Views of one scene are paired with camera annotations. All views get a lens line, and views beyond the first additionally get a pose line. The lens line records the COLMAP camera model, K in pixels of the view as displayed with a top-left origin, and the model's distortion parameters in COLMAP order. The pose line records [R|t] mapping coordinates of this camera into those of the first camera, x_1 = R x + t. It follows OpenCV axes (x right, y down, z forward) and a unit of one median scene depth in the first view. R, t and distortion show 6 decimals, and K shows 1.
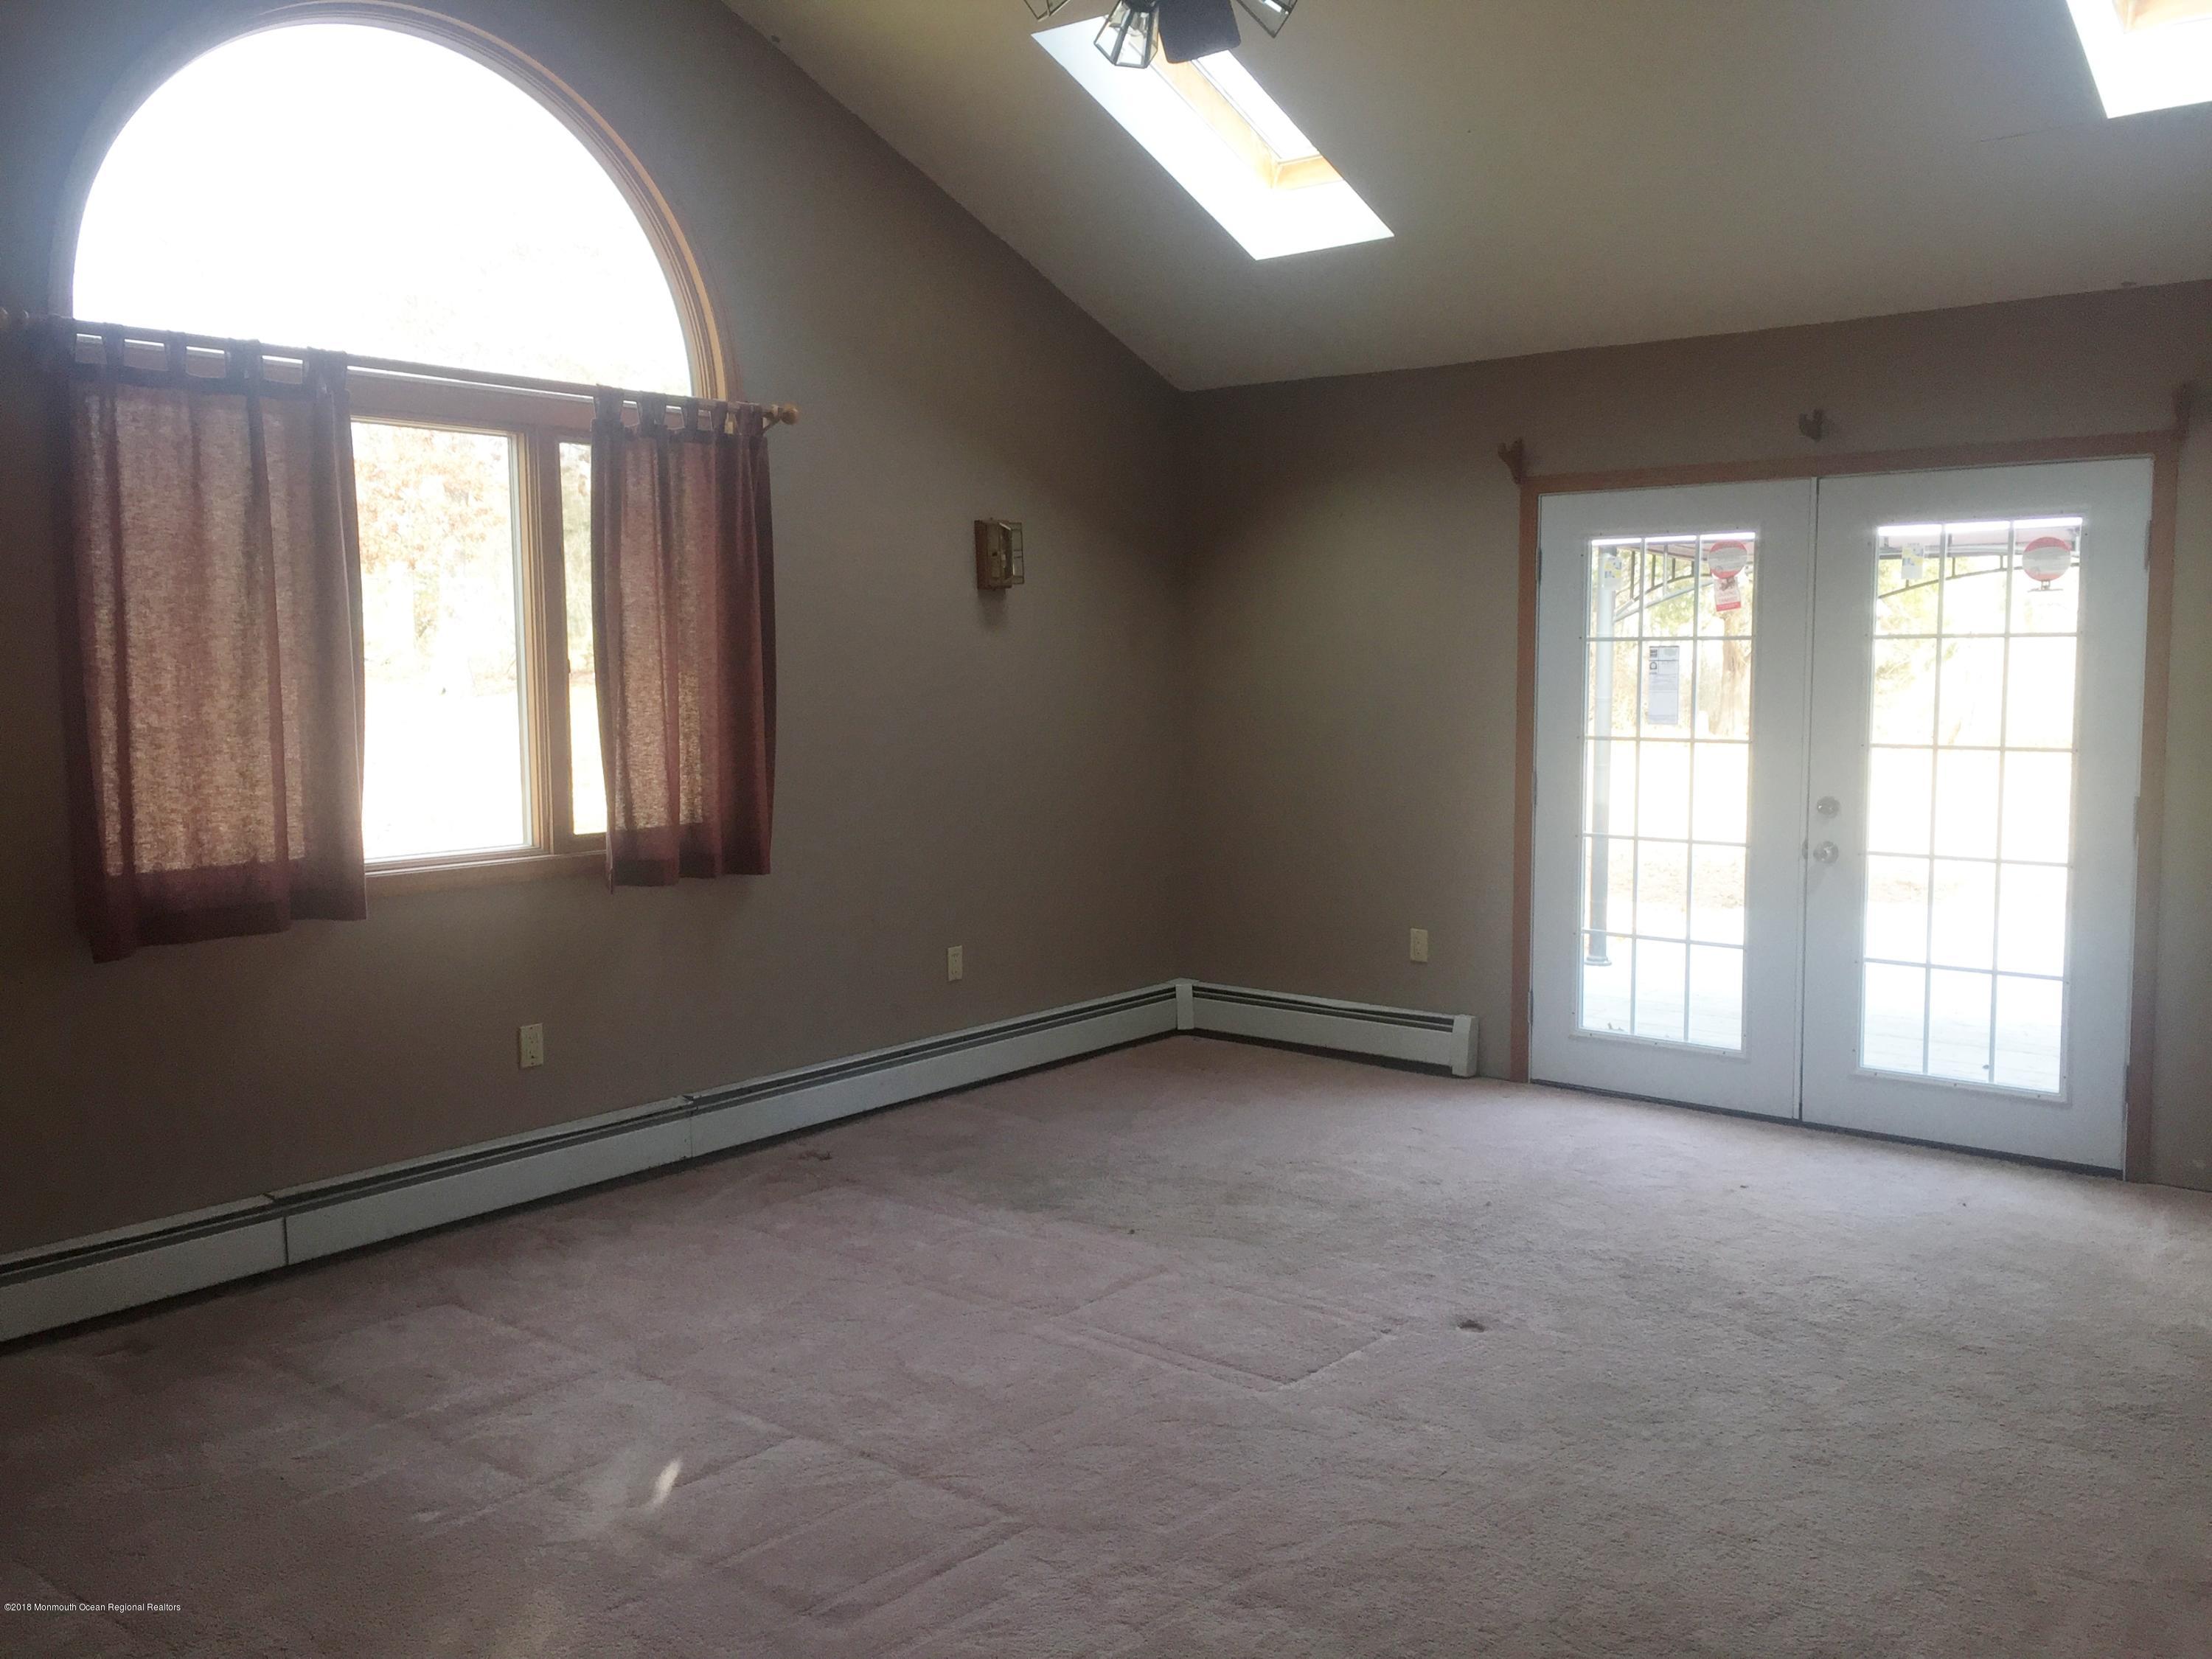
lens RADIAL K [[1900.7, 0, 1106.0], [0, 1900.7, 829.5], [0, 0, 1]] dist [0.063457, -0.089575]
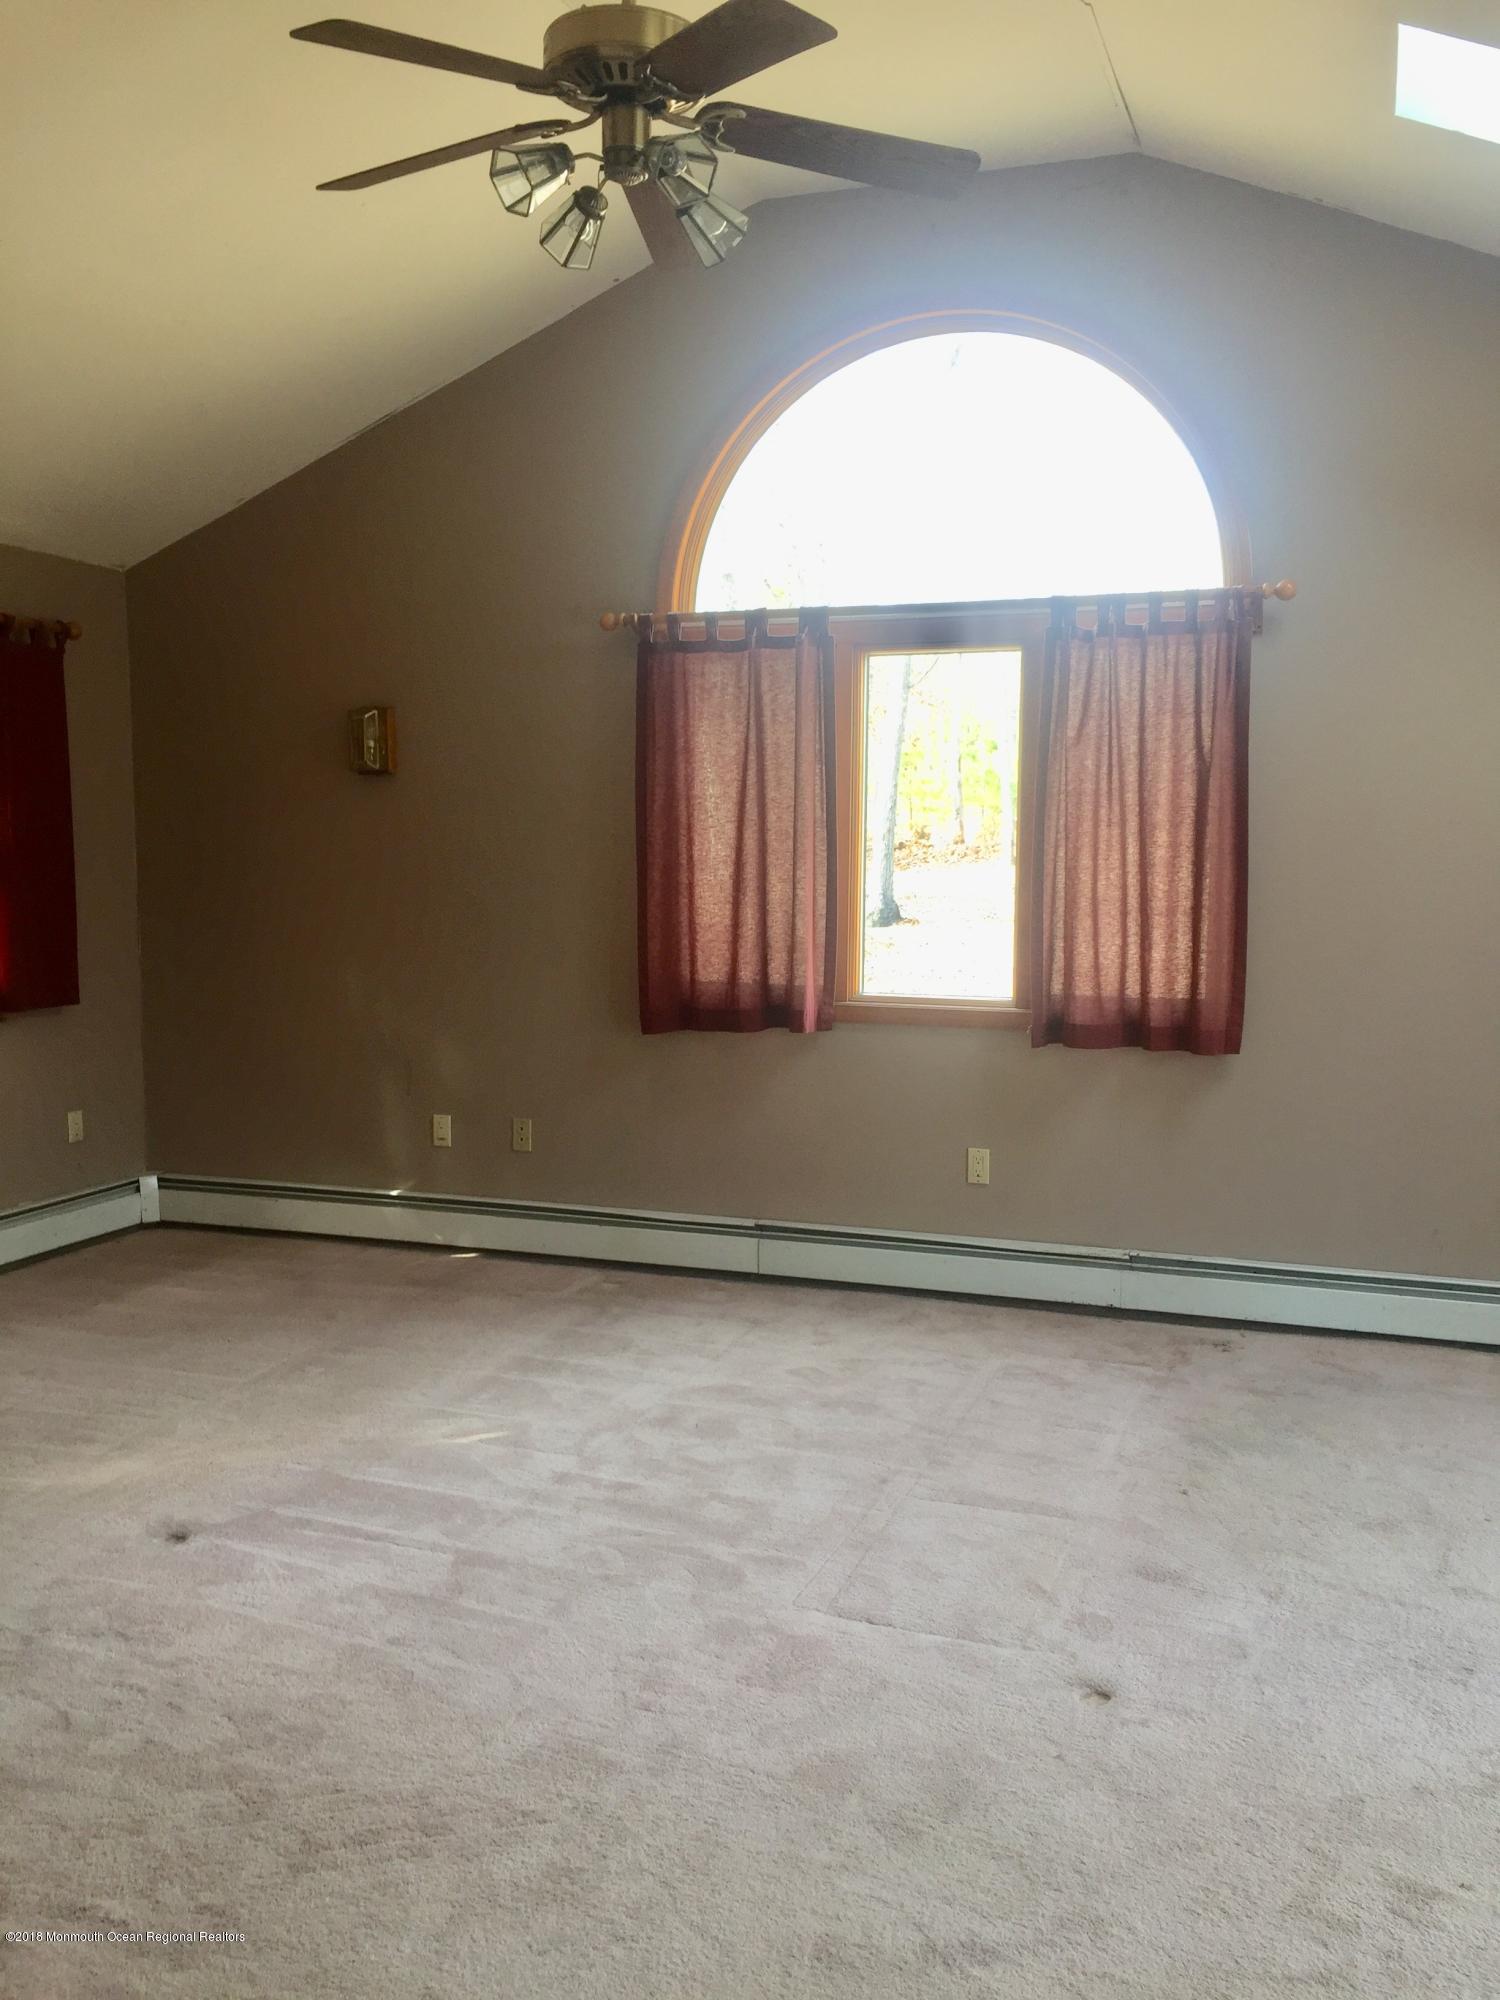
lens RADIAL K [[1718.5, 0, 758.9], [0, 1718.5, 1002.7], [0, 0, 1]] dist [0.063457, -0.089575]
pose [[0.328134, 0.094206, -0.939922, 0.670219], [-0.097971, 0.993043, 0.065327, -0.045240], [0.939537, 0.070649, 0.335080, 0.525674]]
